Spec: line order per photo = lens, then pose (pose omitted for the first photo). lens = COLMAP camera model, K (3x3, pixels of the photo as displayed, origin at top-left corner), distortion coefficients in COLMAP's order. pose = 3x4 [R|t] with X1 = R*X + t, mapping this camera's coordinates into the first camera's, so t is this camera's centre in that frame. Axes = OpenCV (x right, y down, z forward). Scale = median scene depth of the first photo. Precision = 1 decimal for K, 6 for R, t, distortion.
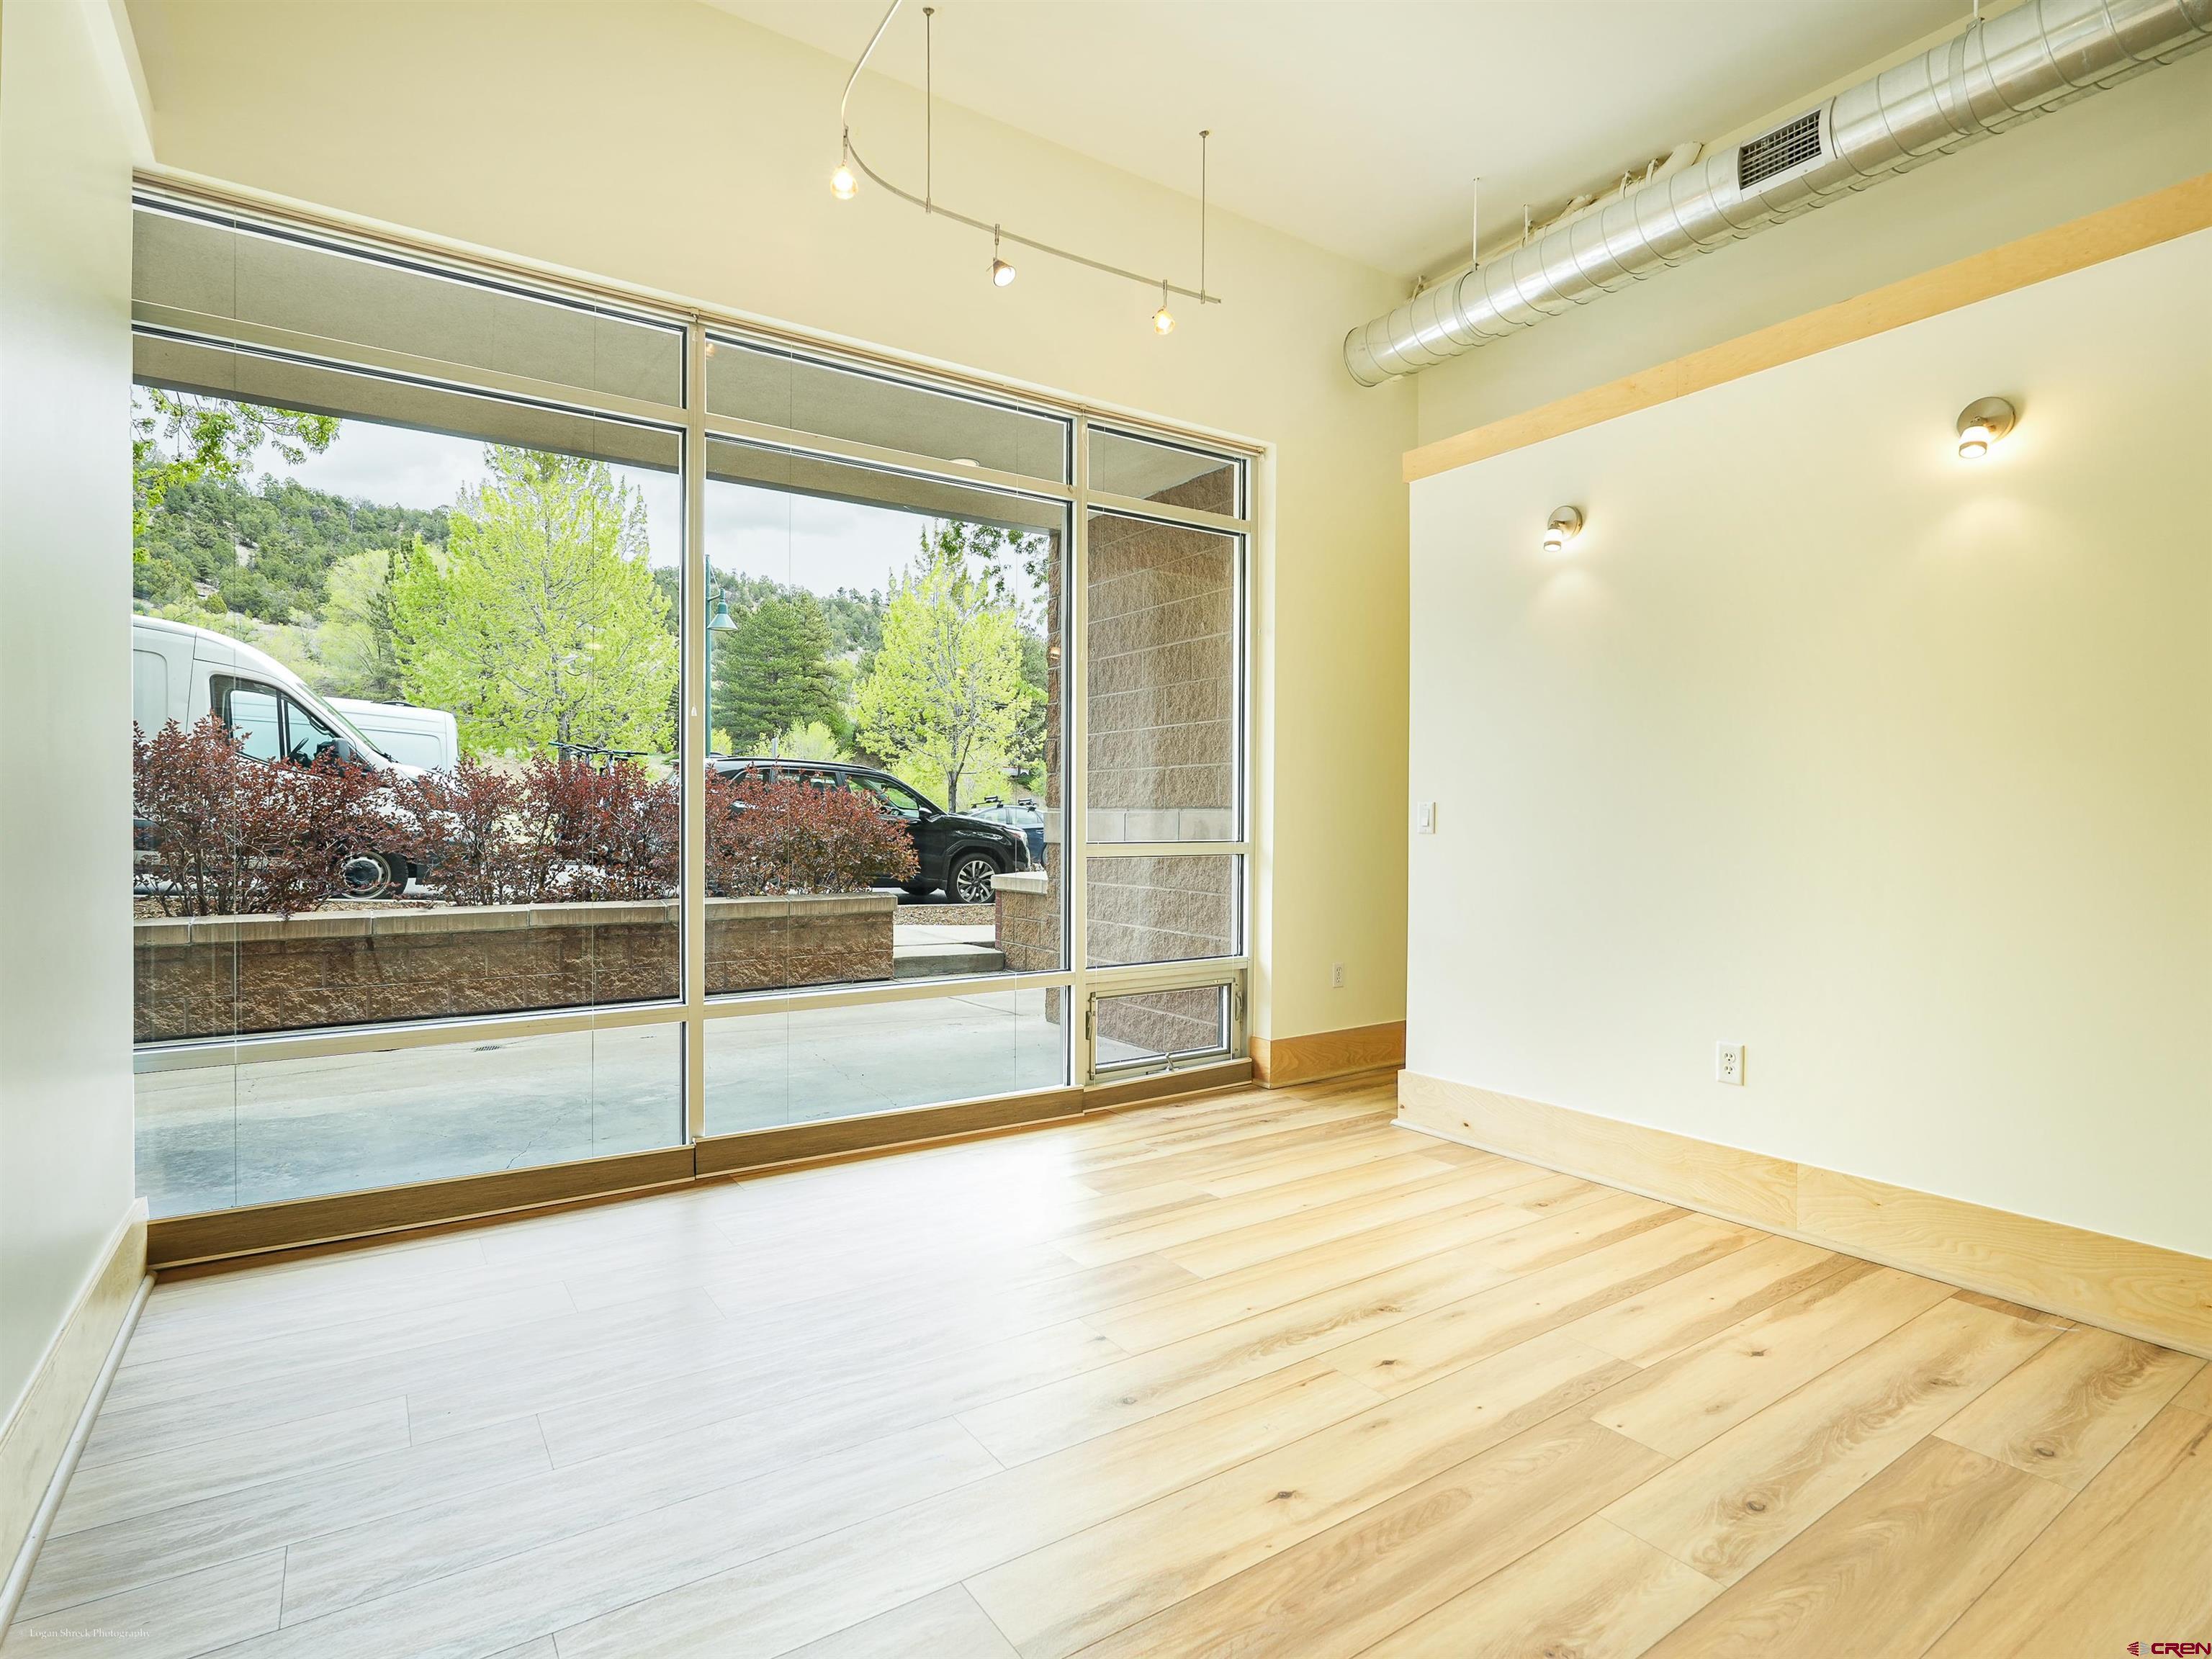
lens RADIAL K [[1106.7, 0, 1101.3], [0, 1106.7, 830.3], [0, 0, 1]] dist [-0.015991, 0.007182]
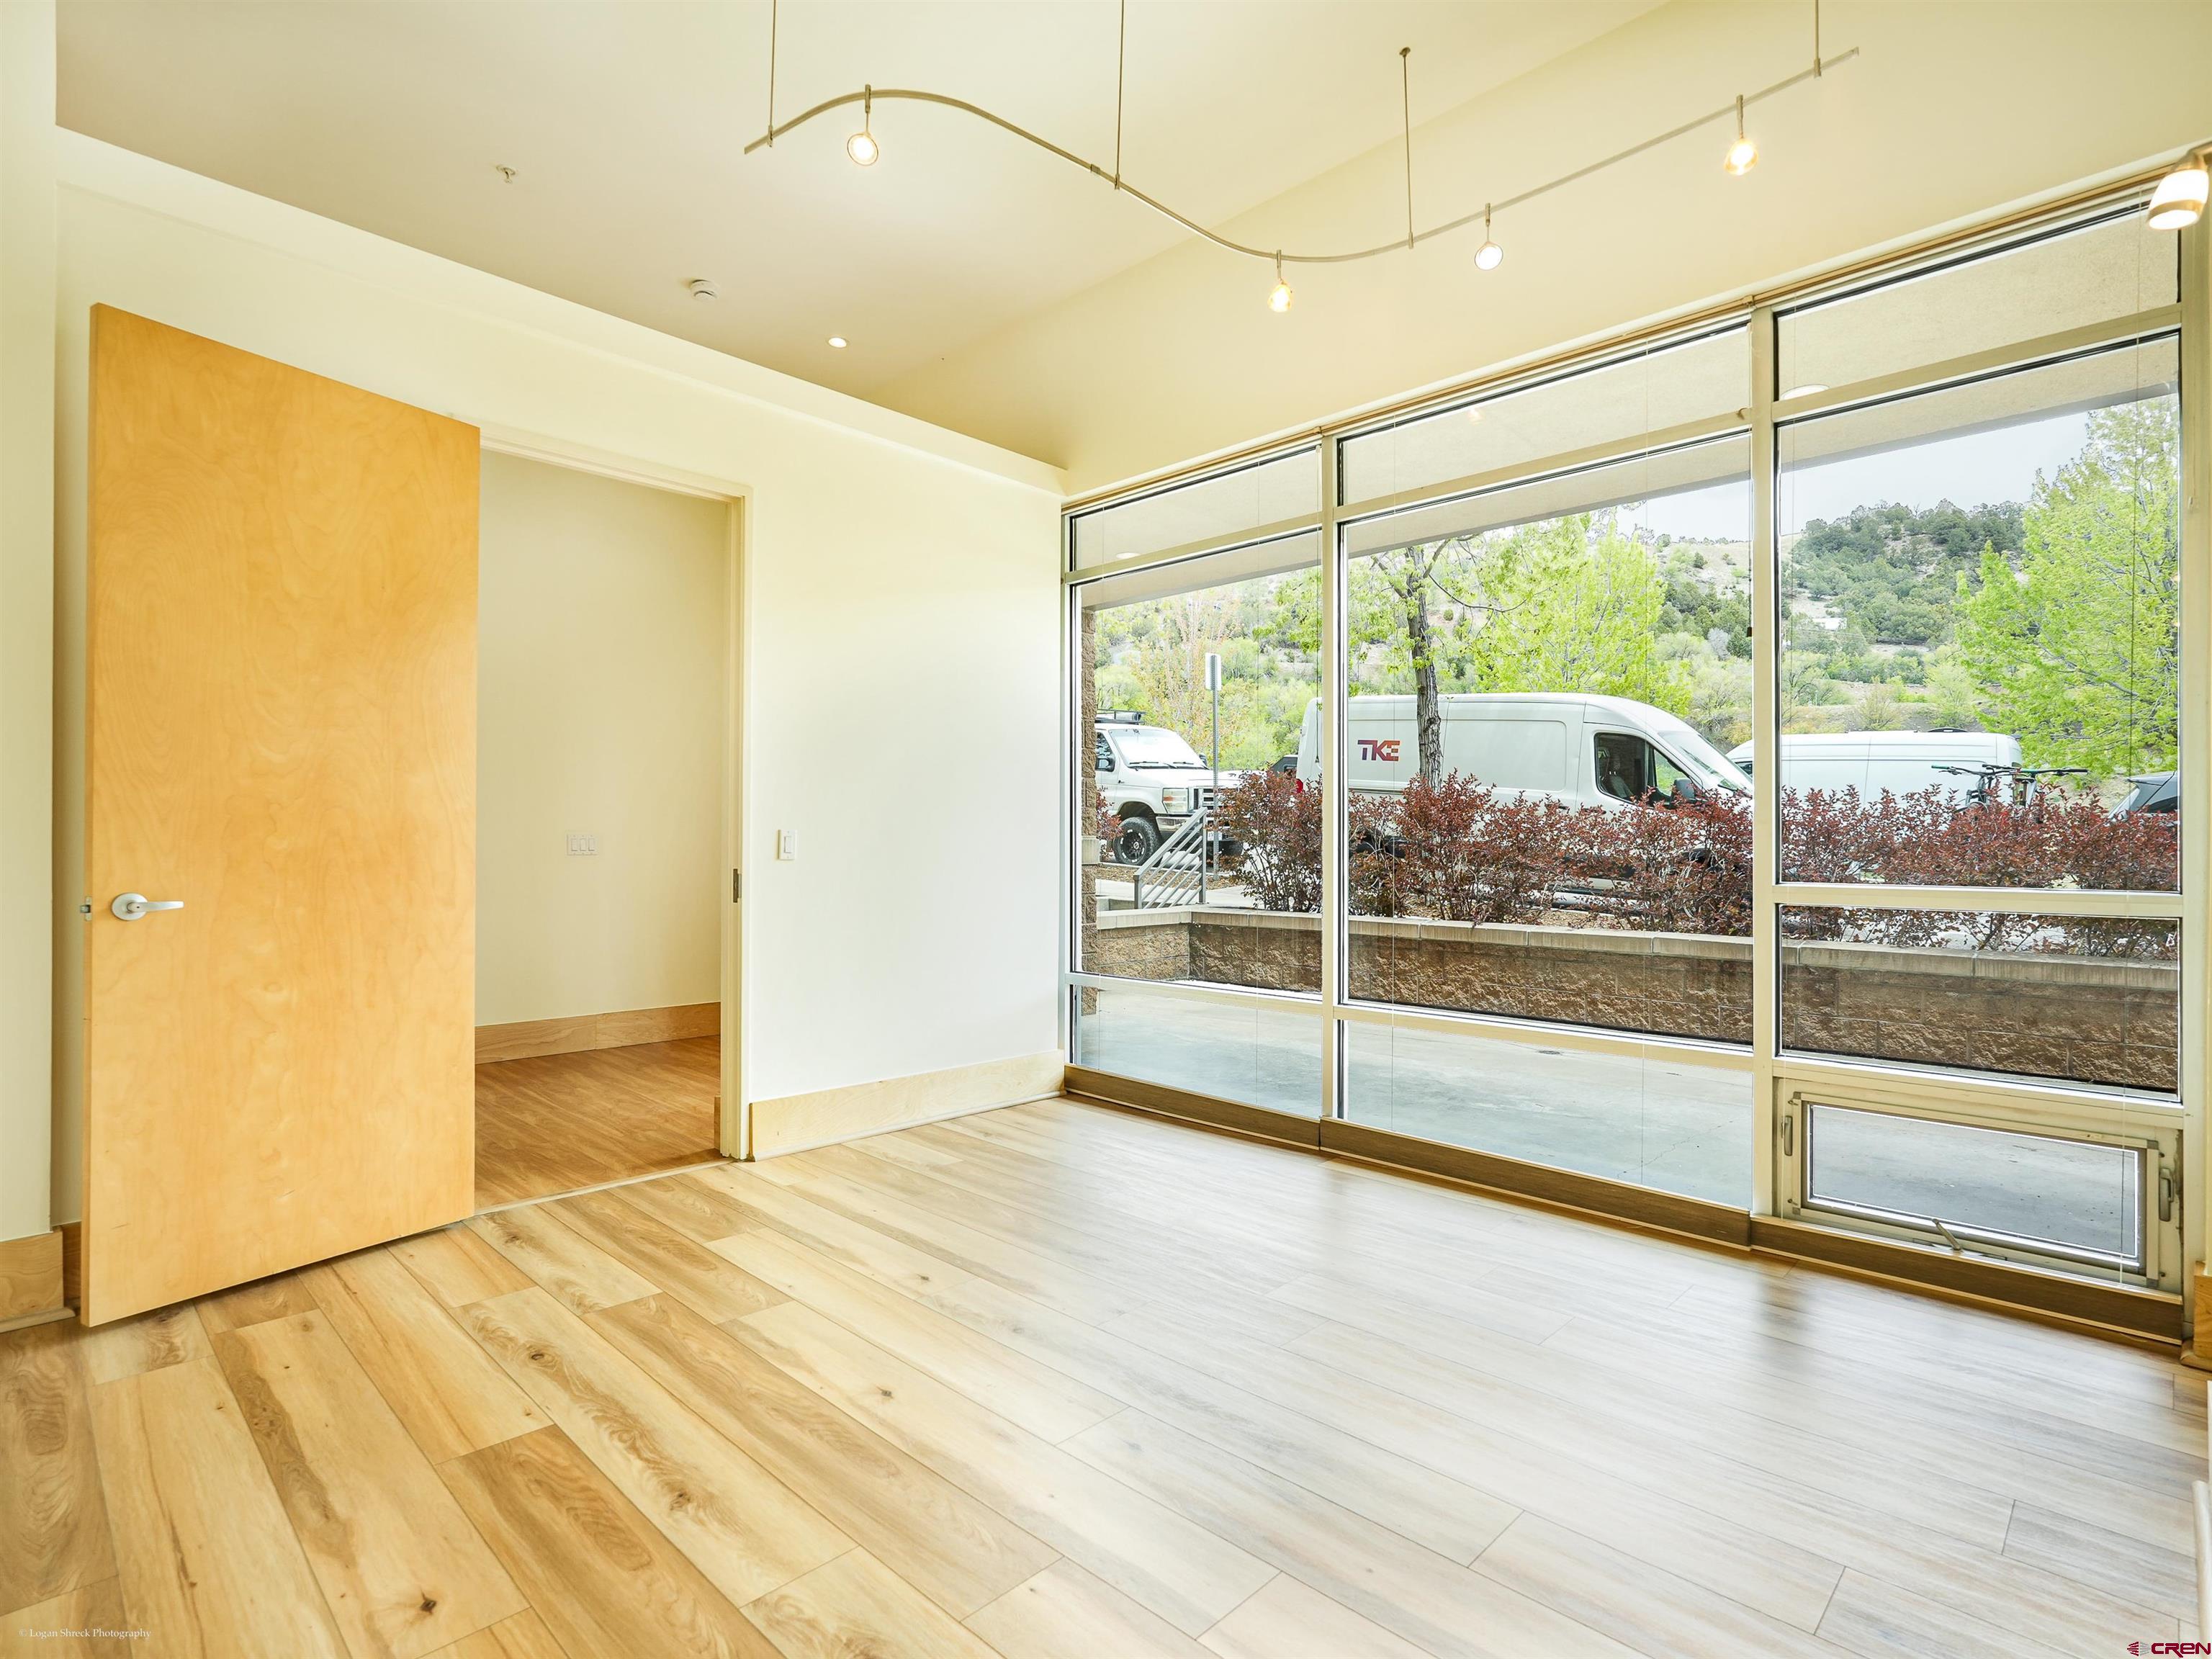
lens RADIAL K [[1129.4, 0, 1119.1], [0, 1129.4, 815.4], [0, 0, 1]] dist [-0.016984, 0.009030]
pose [[0.204753, -0.026467, -0.978456, 0.455496], [-0.015544, 0.999420, -0.030286, -0.003097], [0.978690, 0.021410, 0.204223, 0.304703]]
